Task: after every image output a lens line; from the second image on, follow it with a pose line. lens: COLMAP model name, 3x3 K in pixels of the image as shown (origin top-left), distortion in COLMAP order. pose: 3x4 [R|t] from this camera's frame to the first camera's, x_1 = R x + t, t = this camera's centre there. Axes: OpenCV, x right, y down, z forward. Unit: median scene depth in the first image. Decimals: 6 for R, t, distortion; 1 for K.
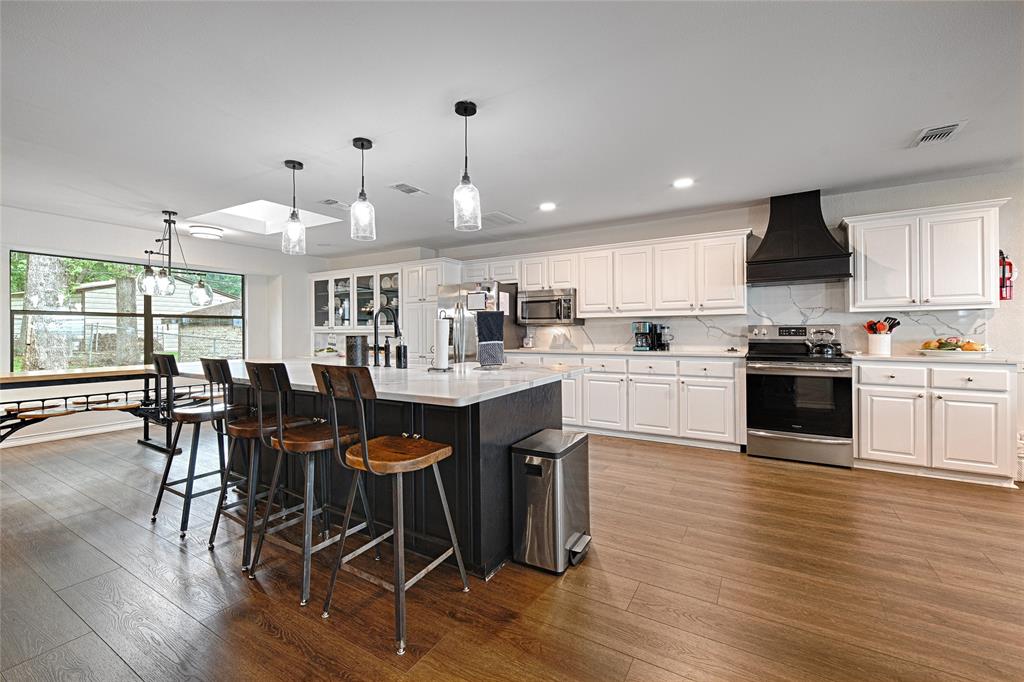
lens RADIAL K [[416.9, 0, 510.3], [0, 416.9, 329.2], [0, 0, 1]] dist [-0.000130, -0.000010]
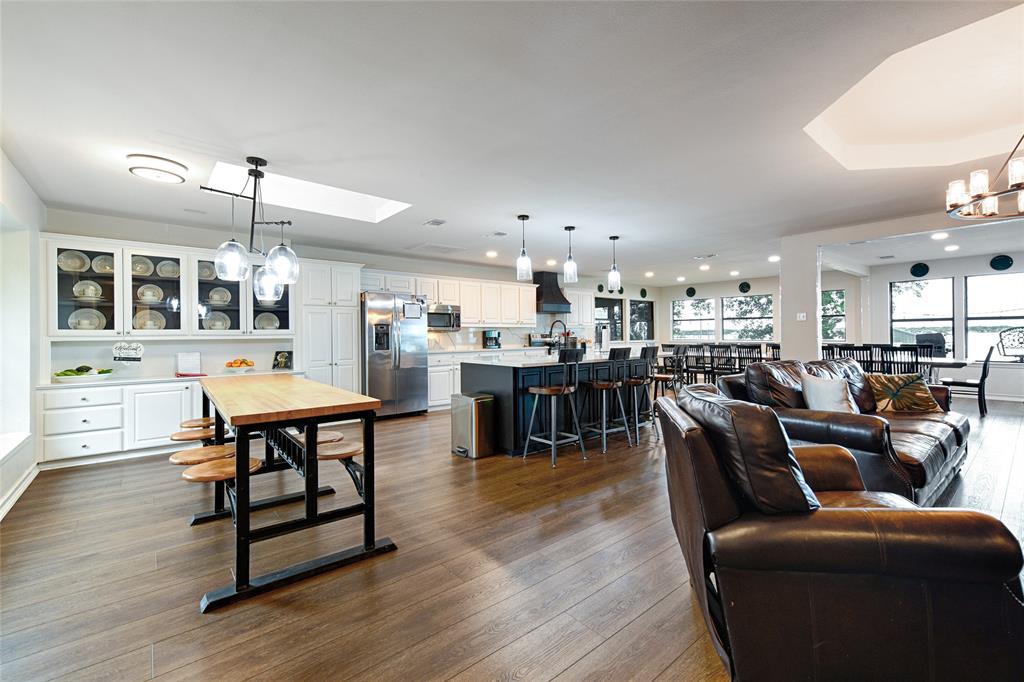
lens RADIAL K [[433.5, 0, 512.0], [0, 433.5, 341.0], [0, 0, 1]] dist [0.000193, 0.000007]
pose [[0.336940, -0.008322, 0.941489, -1.165016], [0.002422, 0.999965, 0.007972, 0.009817], [-0.941523, -0.000406, 0.336948, 0.324445]]
